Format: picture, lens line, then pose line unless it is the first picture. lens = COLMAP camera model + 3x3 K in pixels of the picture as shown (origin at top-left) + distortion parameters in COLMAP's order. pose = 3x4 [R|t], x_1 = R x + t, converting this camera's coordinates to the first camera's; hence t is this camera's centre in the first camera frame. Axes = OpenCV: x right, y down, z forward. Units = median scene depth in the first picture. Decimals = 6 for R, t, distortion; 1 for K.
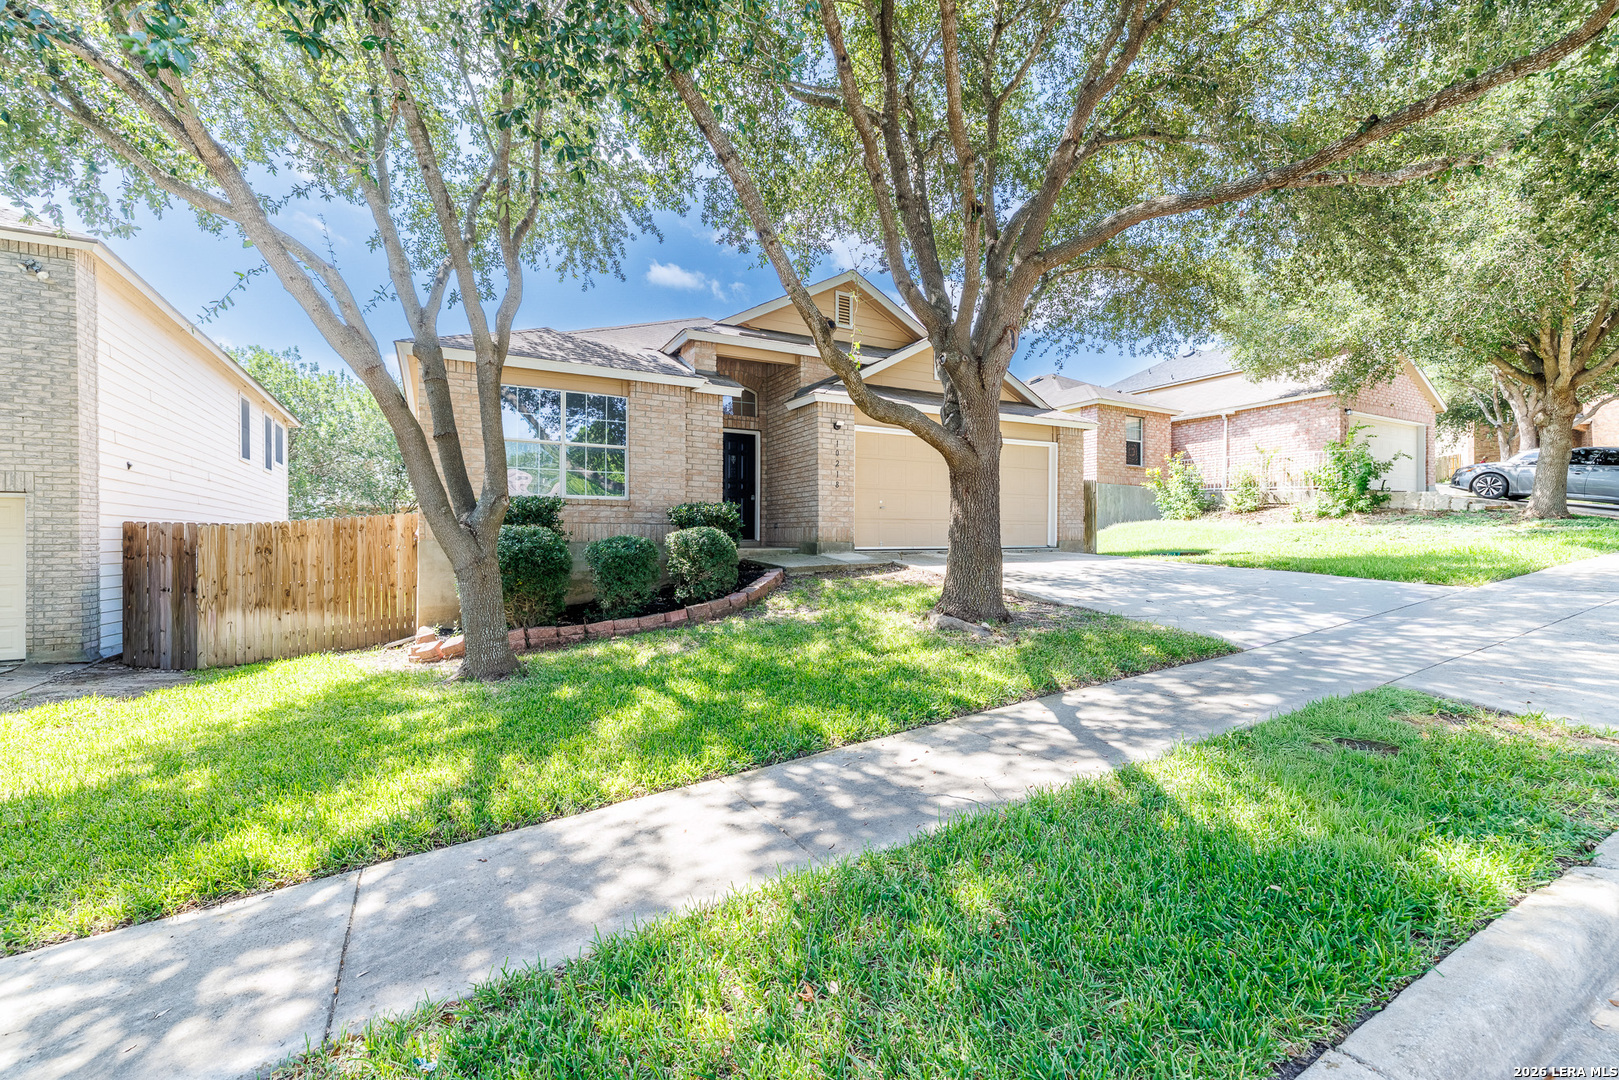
lens RADIAL K [[699.7, 0, 813.9], [0, 699.7, 546.8], [0, 0, 1]] dist [0.000617, -0.000385]
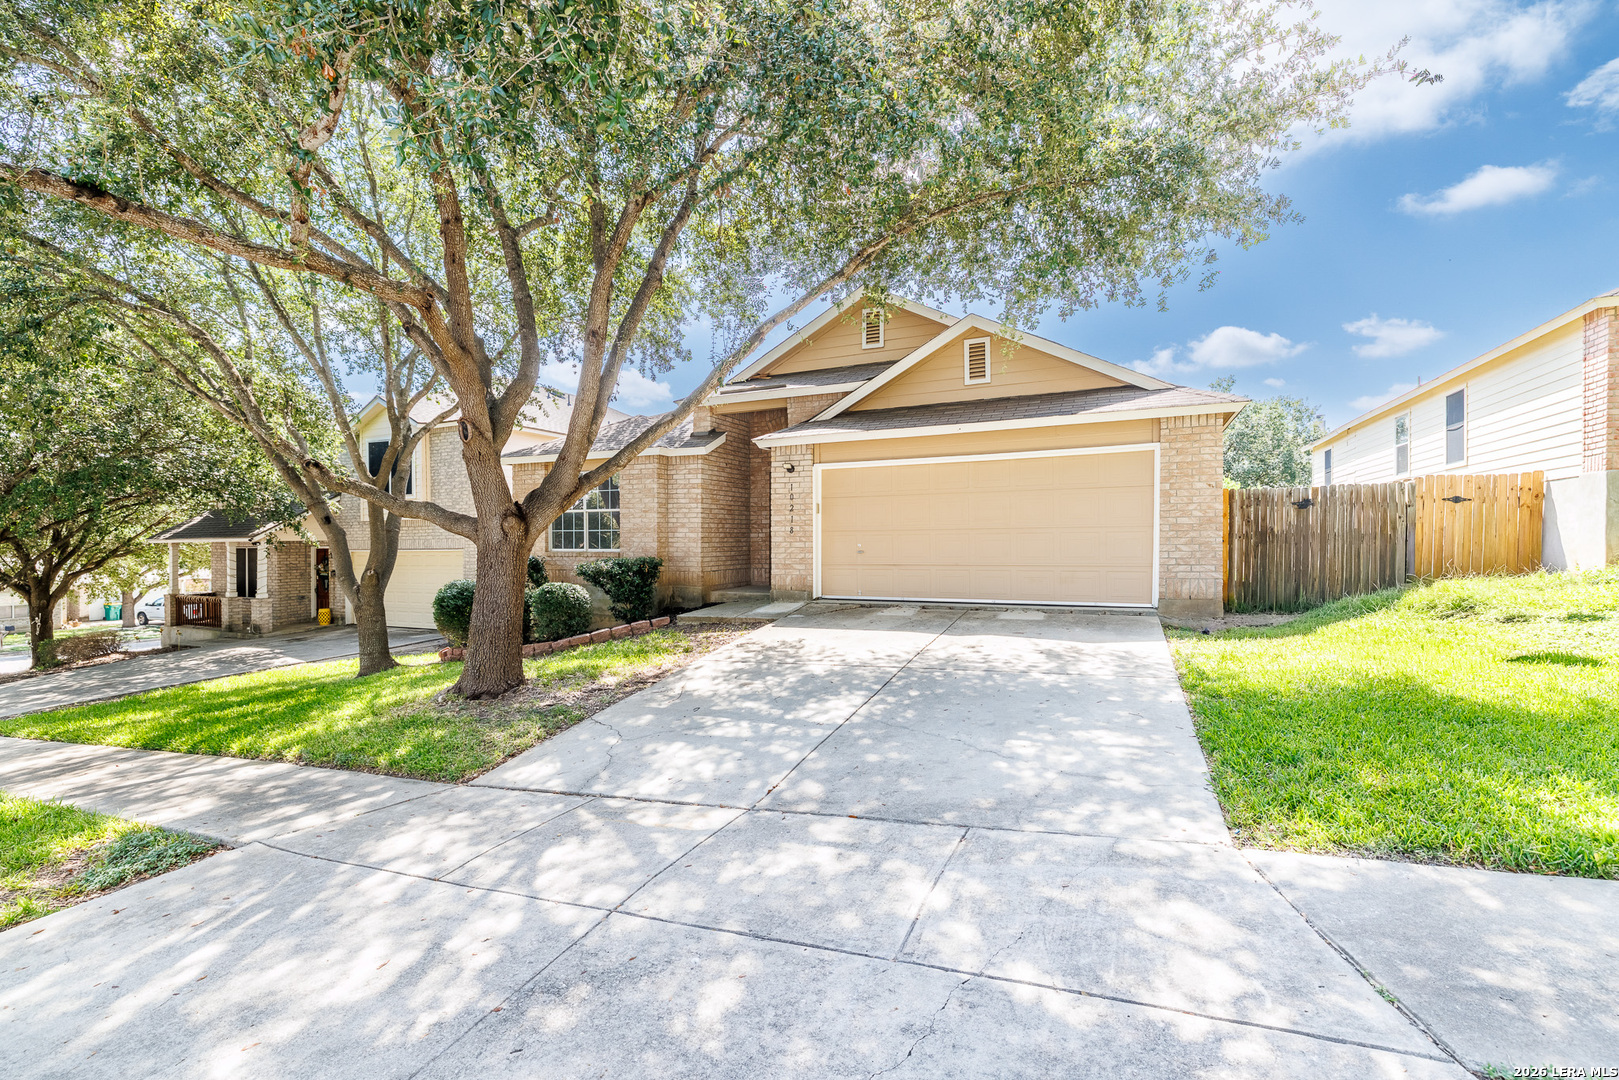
lens RADIAL K [[699.7, 0, 803.9], [0, 699.7, 547.5], [0, 0, 1]] dist [0.000617, -0.000385]
pose [[0.593967, 0.005715, -0.804469, 0.818918], [0.001181, 0.999967, 0.007977, -0.073855], [0.804489, -0.005688, 0.593941, 0.453694]]
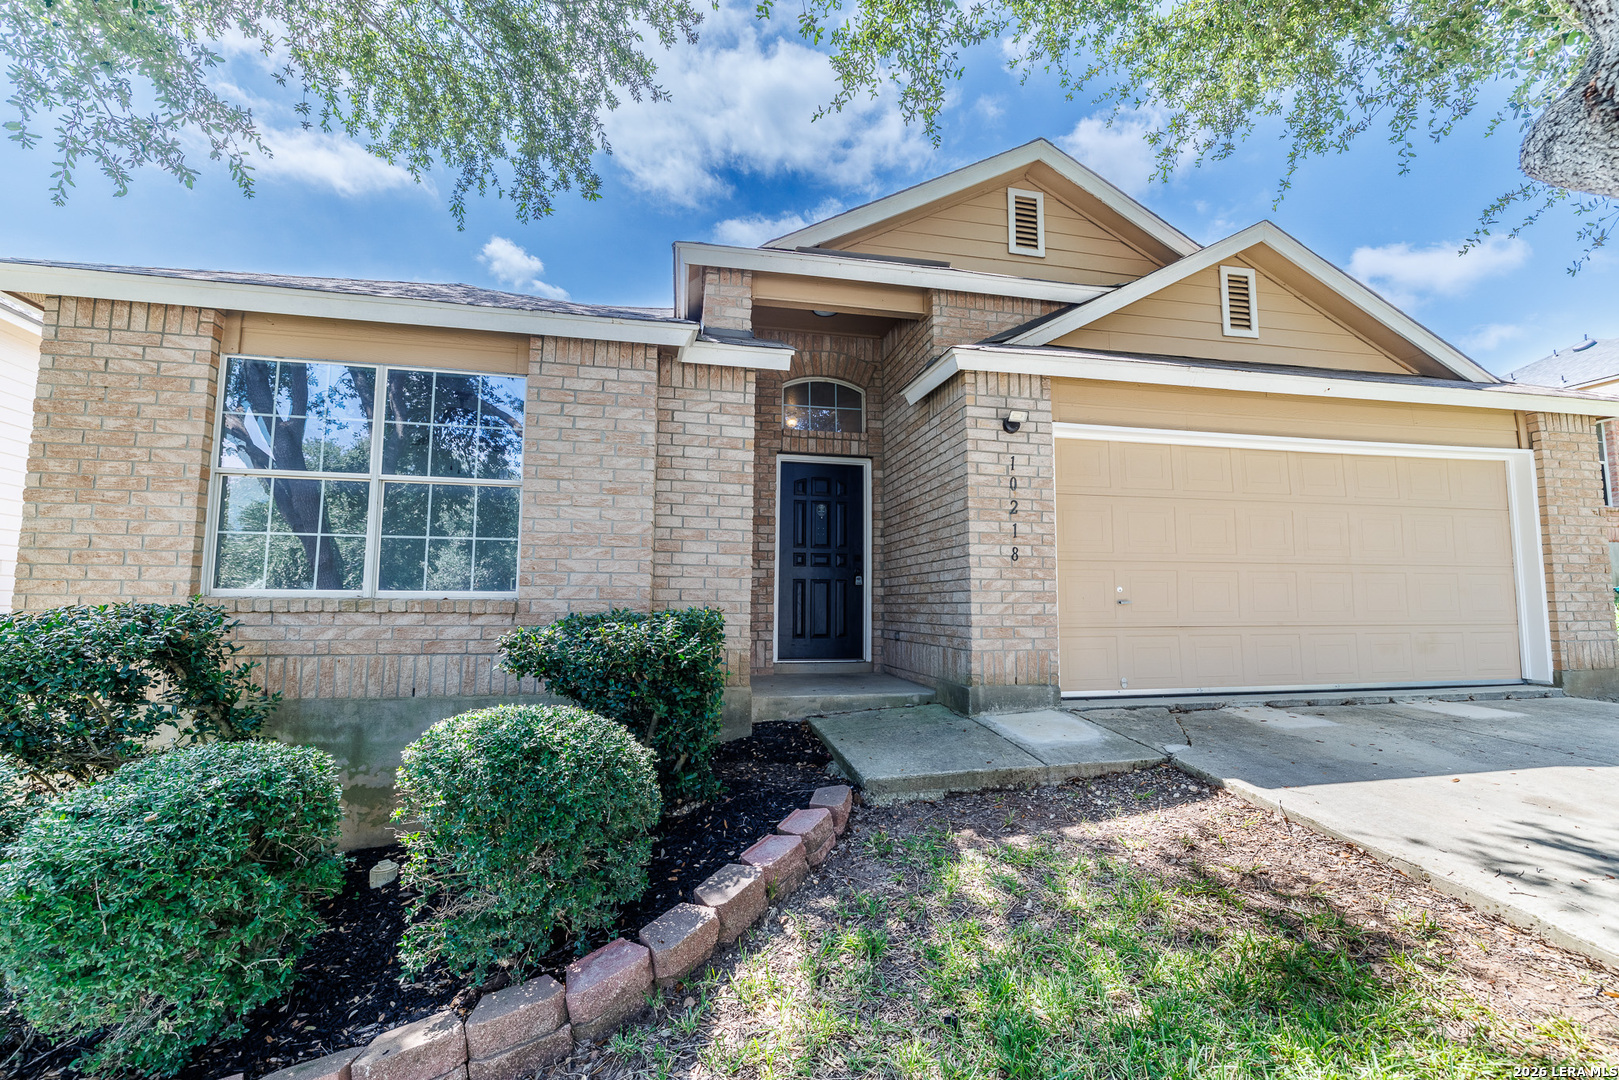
lens RADIAL K [[699.7, 0, 811.7], [0, 699.7, 539.6], [0, 0, 1]] dist [0.000617, -0.000385]
pose [[0.958688, -0.026241, -0.283248, 0.036159], [-0.004284, 0.994291, -0.106617, -0.050737], [0.284429, 0.103426, 0.953102, 0.546366]]
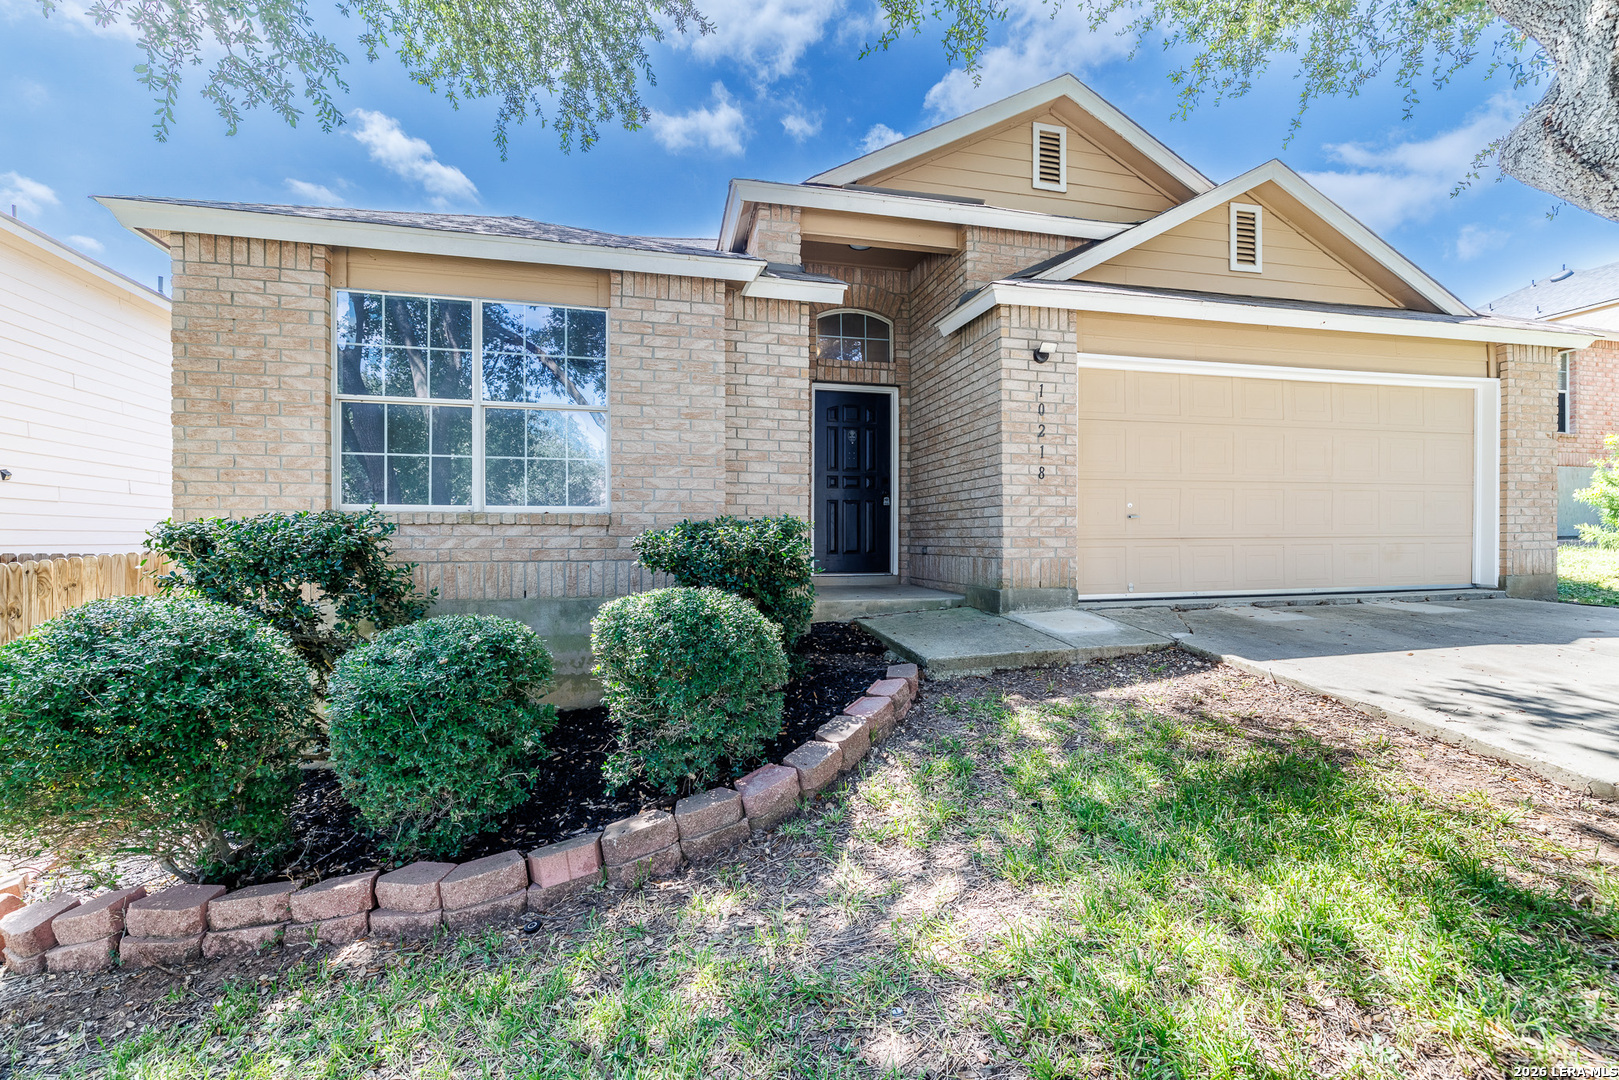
lens RADIAL K [[699.7, 0, 813.0], [0, 699.7, 541.0], [0, 0, 1]] dist [0.000617, -0.000385]
pose [[0.966540, -0.004667, -0.256474, 0.003627], [0.002579, 0.999961, -0.008478, -0.037120], [0.256504, 0.007533, 0.966514, 0.483773]]
